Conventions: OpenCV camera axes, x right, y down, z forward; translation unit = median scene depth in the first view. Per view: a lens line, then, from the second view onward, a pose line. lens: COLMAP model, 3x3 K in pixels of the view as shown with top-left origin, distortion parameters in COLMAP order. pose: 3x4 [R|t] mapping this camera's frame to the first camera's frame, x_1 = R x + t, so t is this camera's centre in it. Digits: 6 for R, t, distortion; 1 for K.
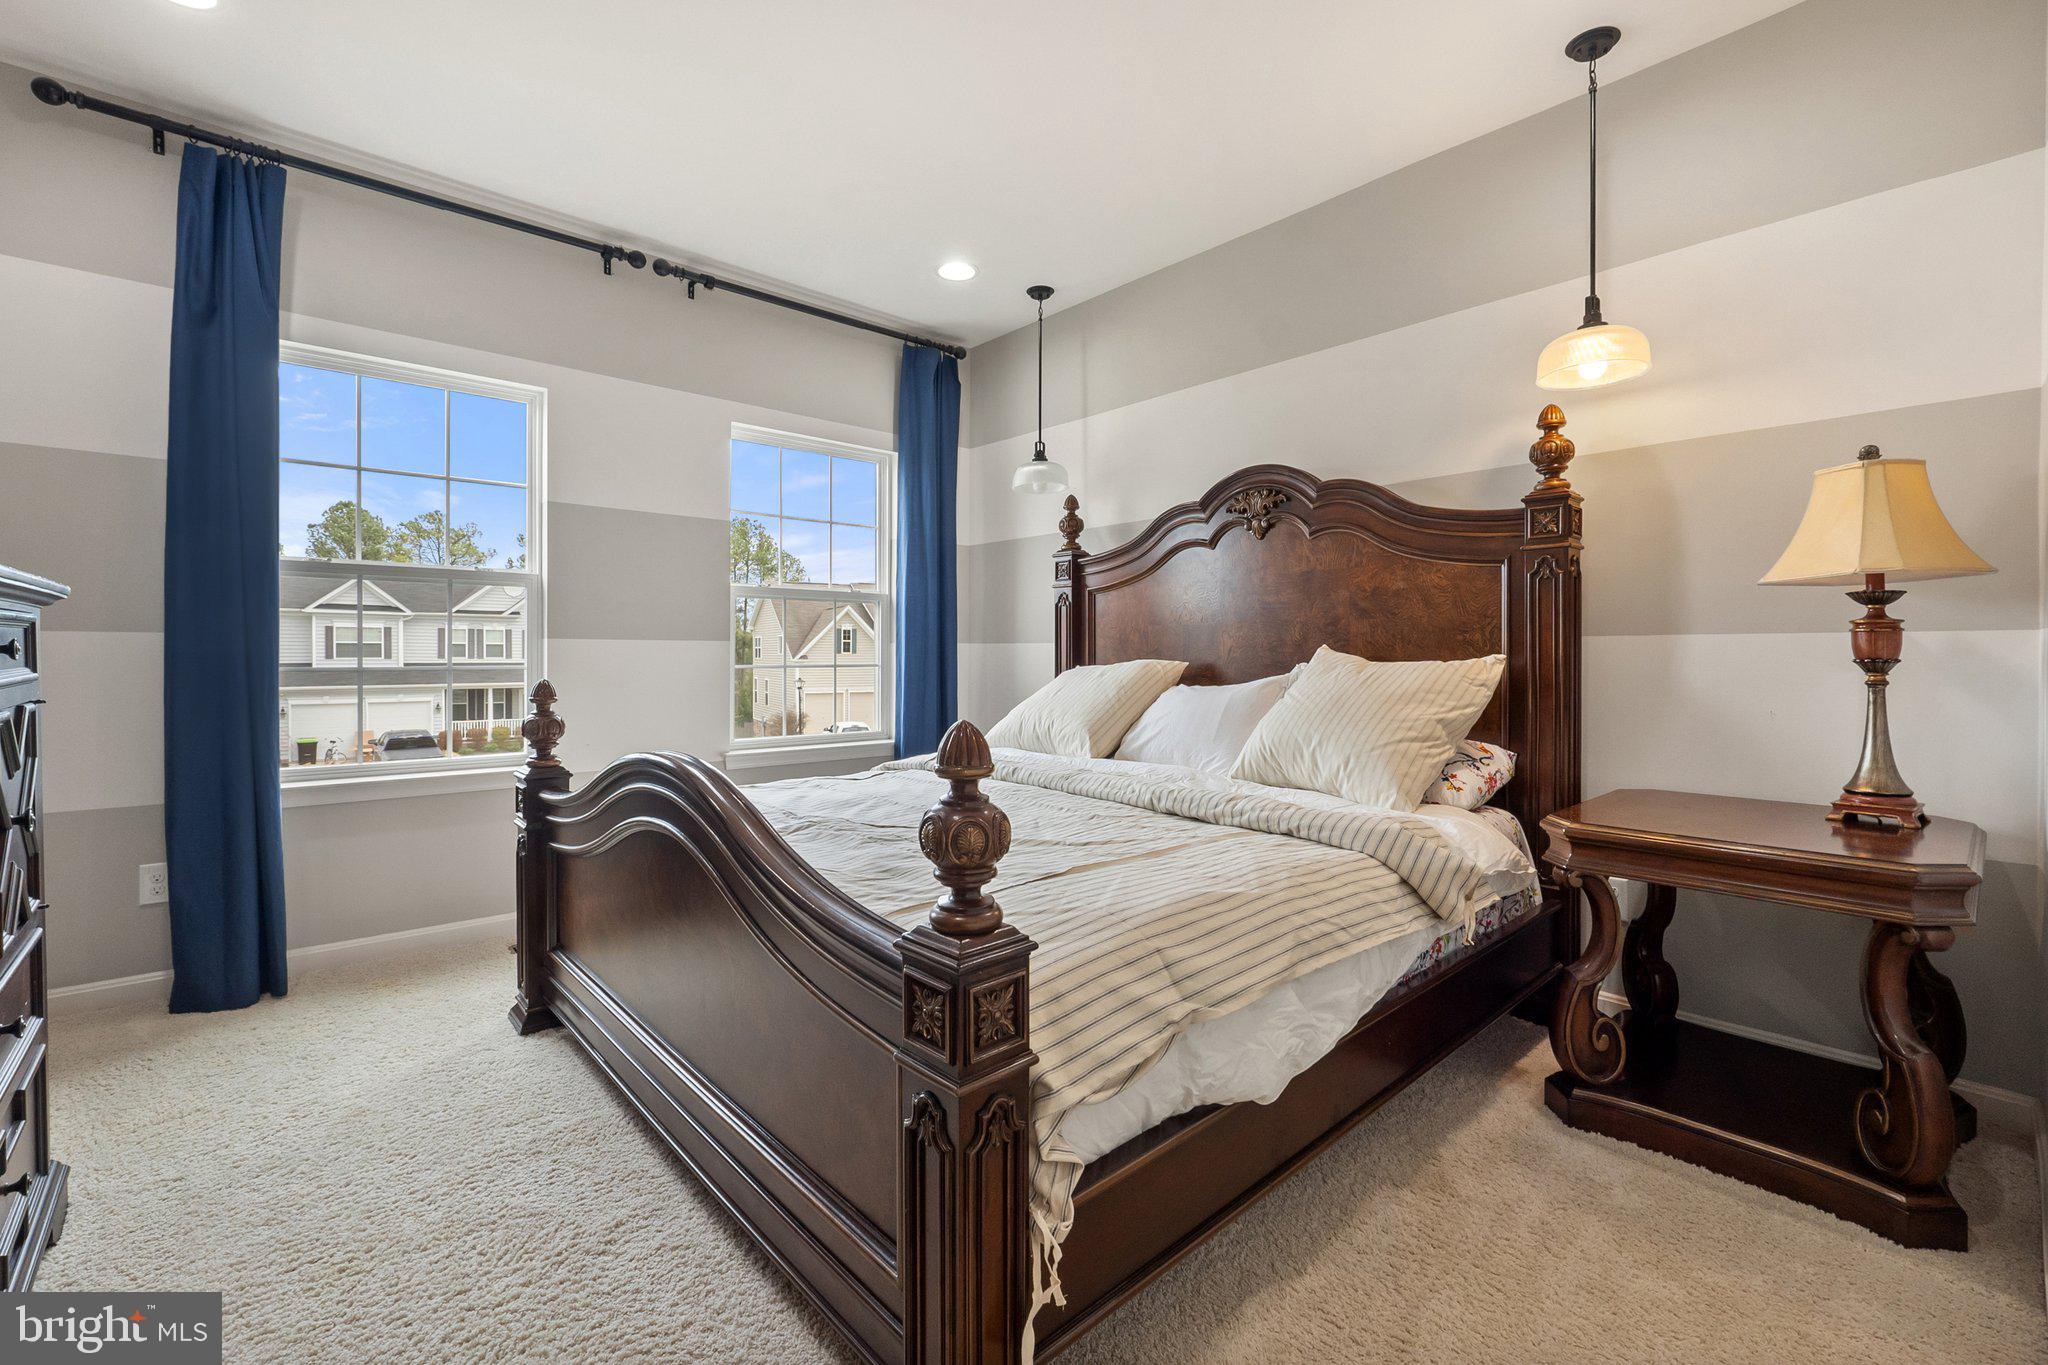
lens RADIAL K [[887.7, 0, 1006.7], [0, 887.7, 671.9], [0, 0, 1]] dist [-0.005361, -0.000209]
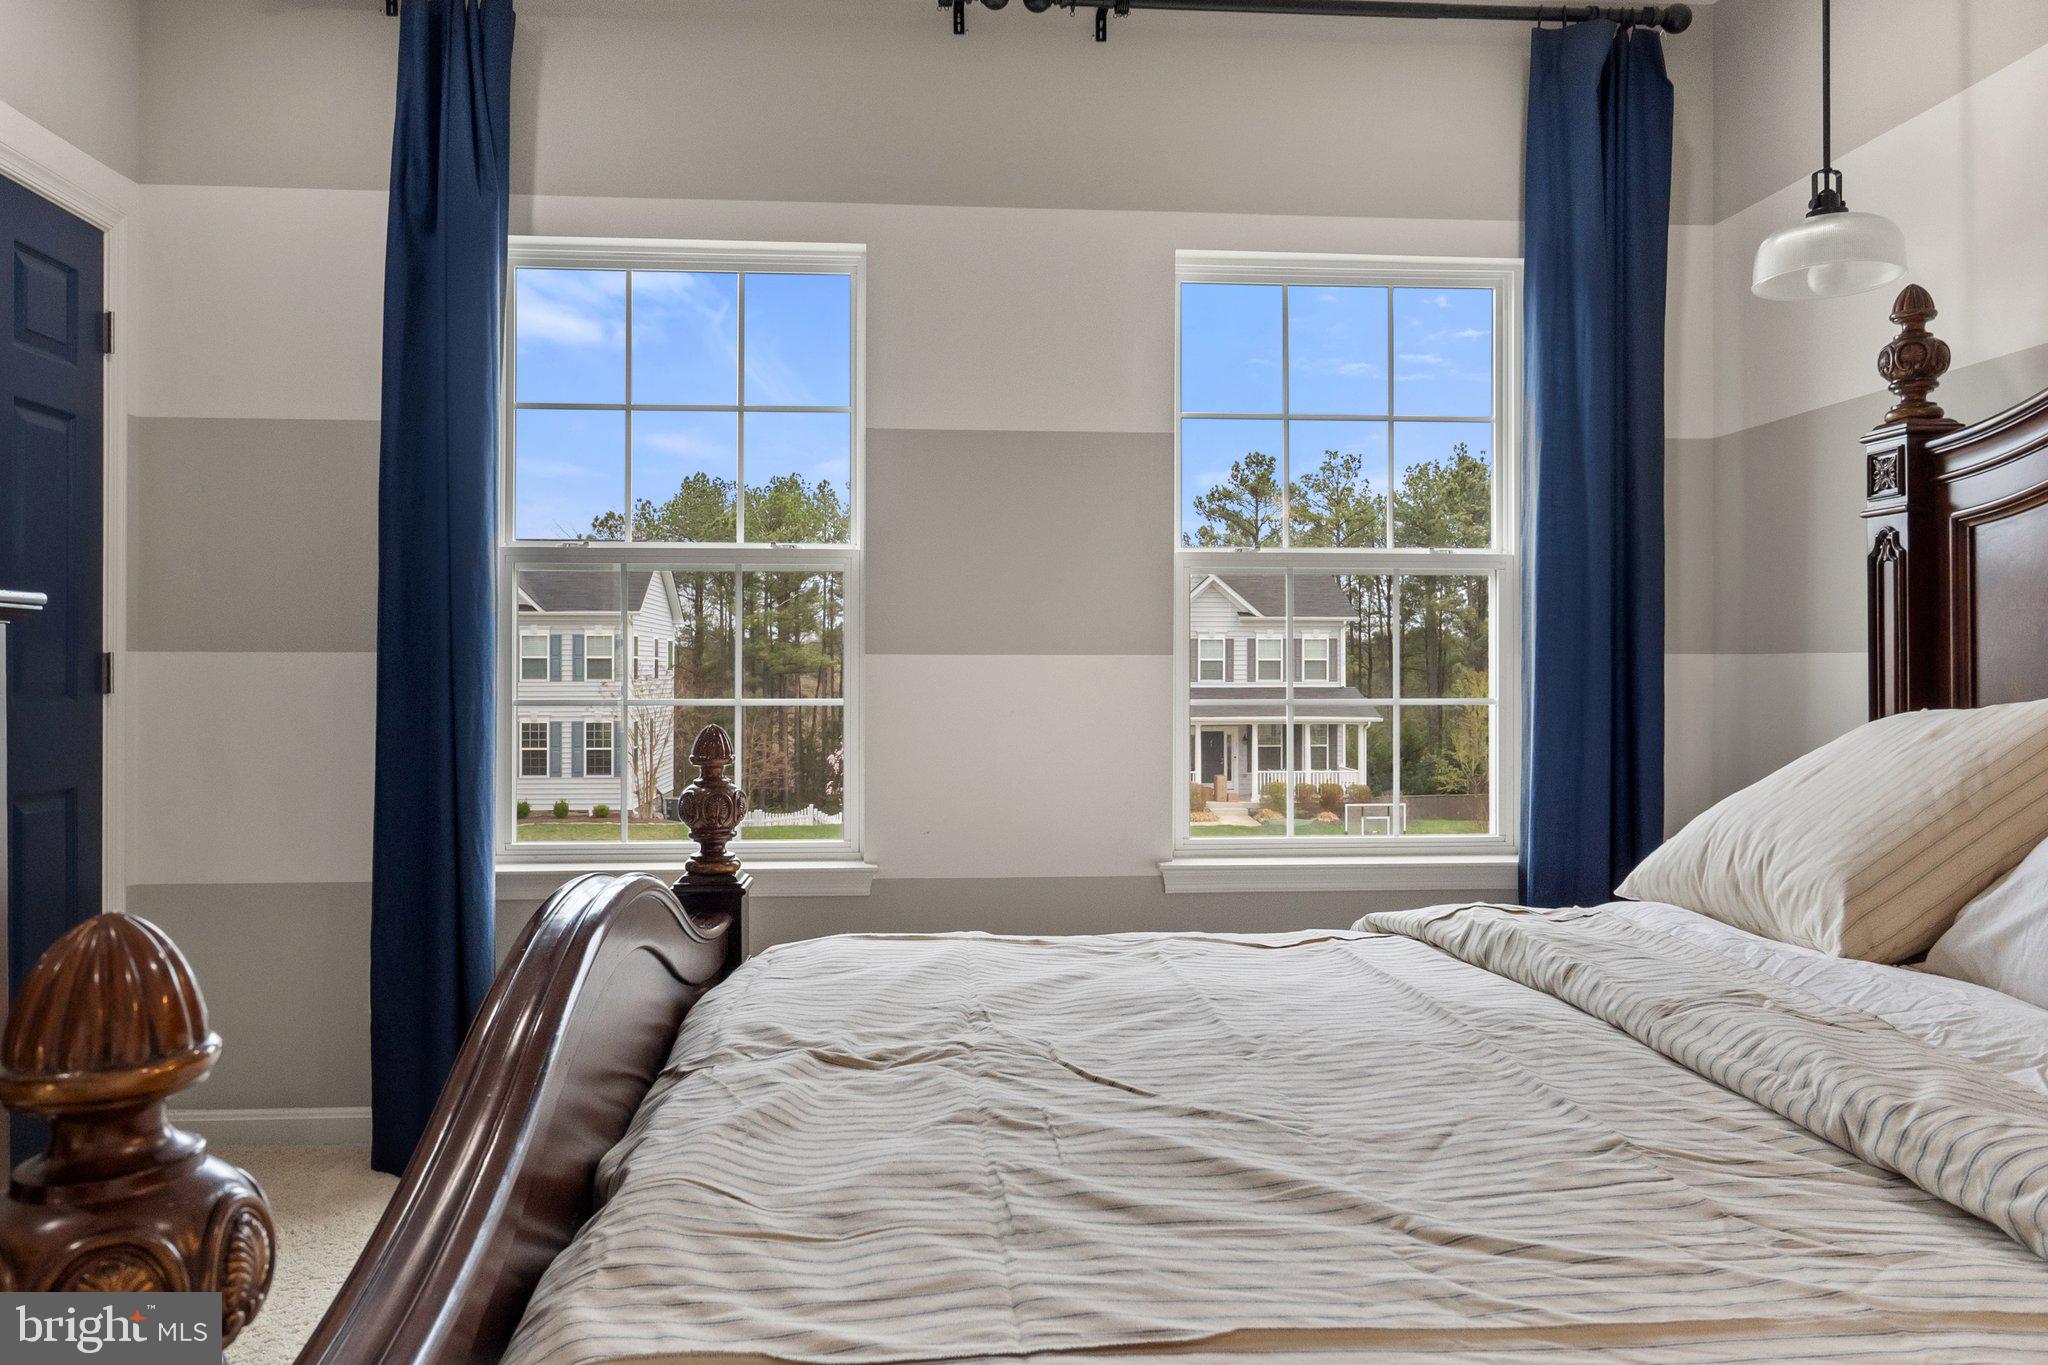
lens RADIAL K [[1475.9, 0, 1022.0], [0, 1475.9, 675.9], [0, 0, 1]] dist [-0.004447, 0.001135]
pose [[0.799525, -0.001666, -0.600630, 0.150595], [-0.009230, 0.999844, -0.015059, -0.007429], [0.600561, 0.017584, 0.799385, 0.222569]]
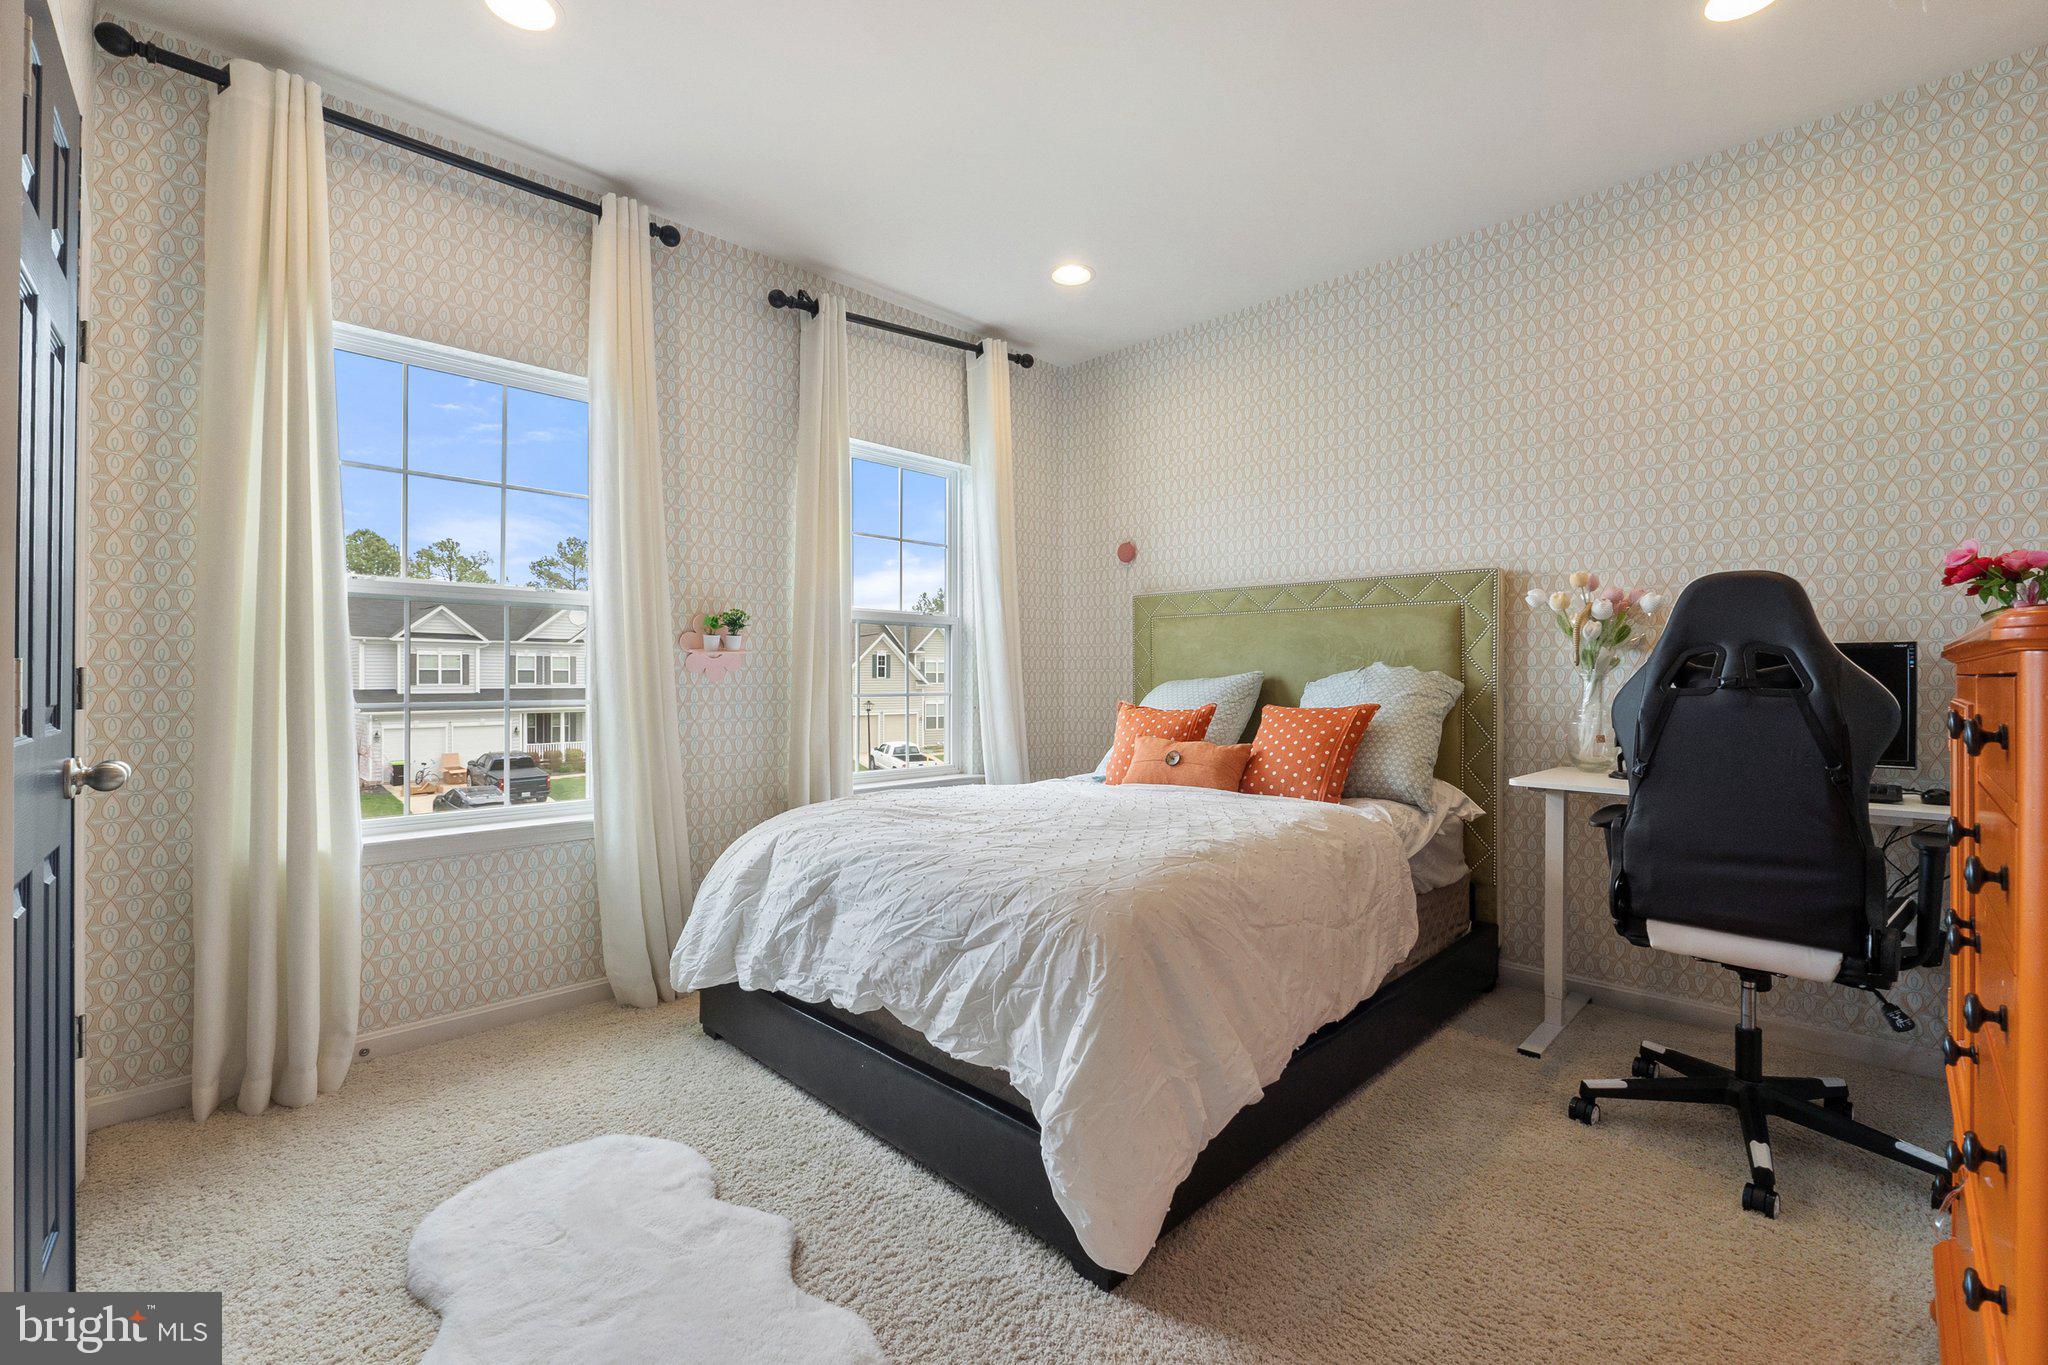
lens RADIAL K [[887.7, 0, 1023.3], [0, 887.7, 673.1], [0, 0, 1]] dist [-0.005361, -0.000209]
pose [[0.995466, -0.003538, 0.095052, -1.424140], [0.005923, 0.999674, -0.024819, 0.016749], [-0.094933, 0.025270, 0.995163, -1.150561]]
